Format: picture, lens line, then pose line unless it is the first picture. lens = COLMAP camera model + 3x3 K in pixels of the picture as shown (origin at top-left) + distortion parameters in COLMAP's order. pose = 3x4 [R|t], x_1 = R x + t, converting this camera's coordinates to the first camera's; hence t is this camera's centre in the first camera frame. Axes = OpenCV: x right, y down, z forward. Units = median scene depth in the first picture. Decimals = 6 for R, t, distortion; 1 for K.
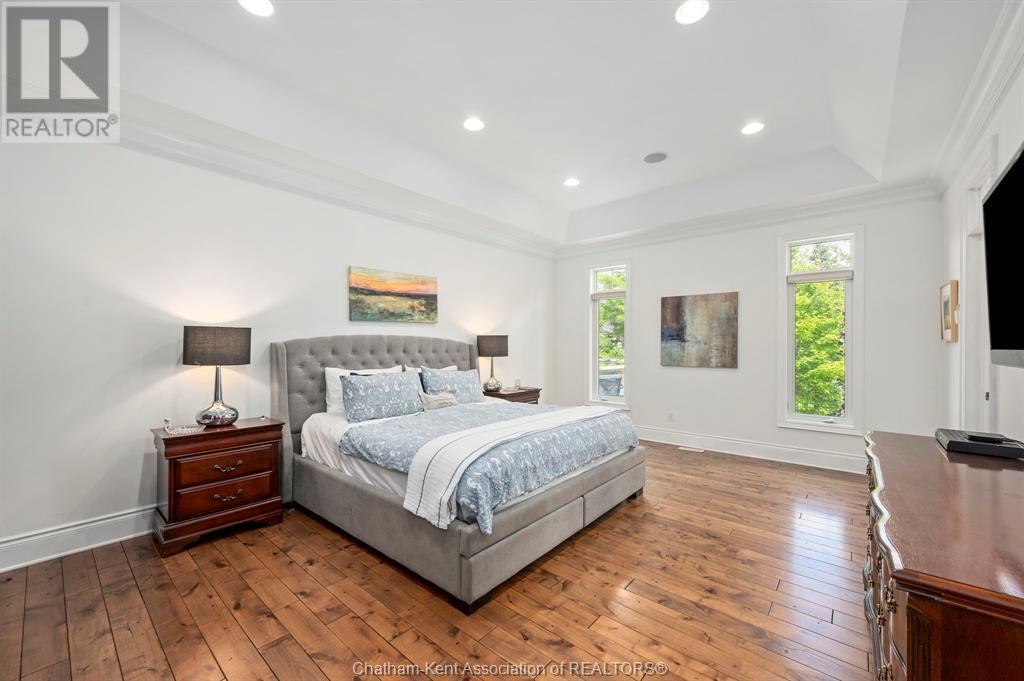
lens RADIAL K [[408.0, 0, 515.8], [0, 408.0, 344.5], [0, 0, 1]] dist [-0.001742, 0.000088]
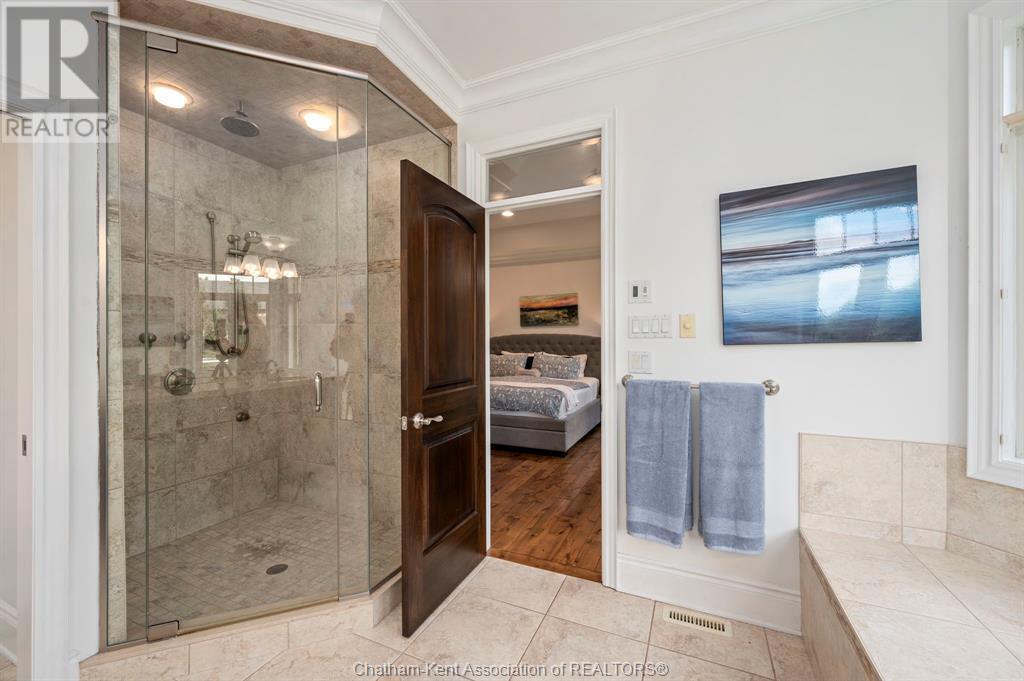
lens RADIAL K [[408.0, 0, 511.3], [0, 408.0, 340.2], [0, 0, 1]] dist [-0.001742, 0.000088]
pose [[0.268397, 0.001393, -0.963307, 1.316051], [0.003427, 0.999991, 0.002401, -0.000537], [0.963302, -0.003946, 0.268390, 0.448251]]
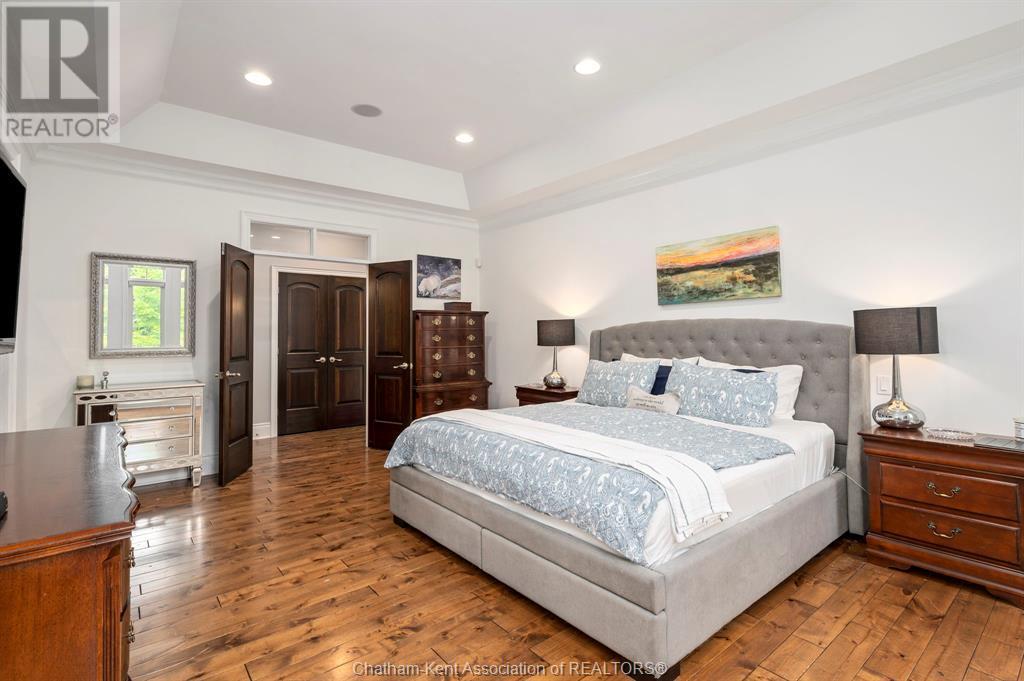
lens RADIAL K [[489.6, 0, 508.4], [0, 489.6, 313.6], [0, 0, 1]] dist [0.000338, 0.000990]
pose [[-0.192612, -0.037926, -0.980542, 0.742164], [0.009214, 0.999139, -0.040455, 0.002690], [0.981232, -0.016827, -0.192096, 0.846868]]
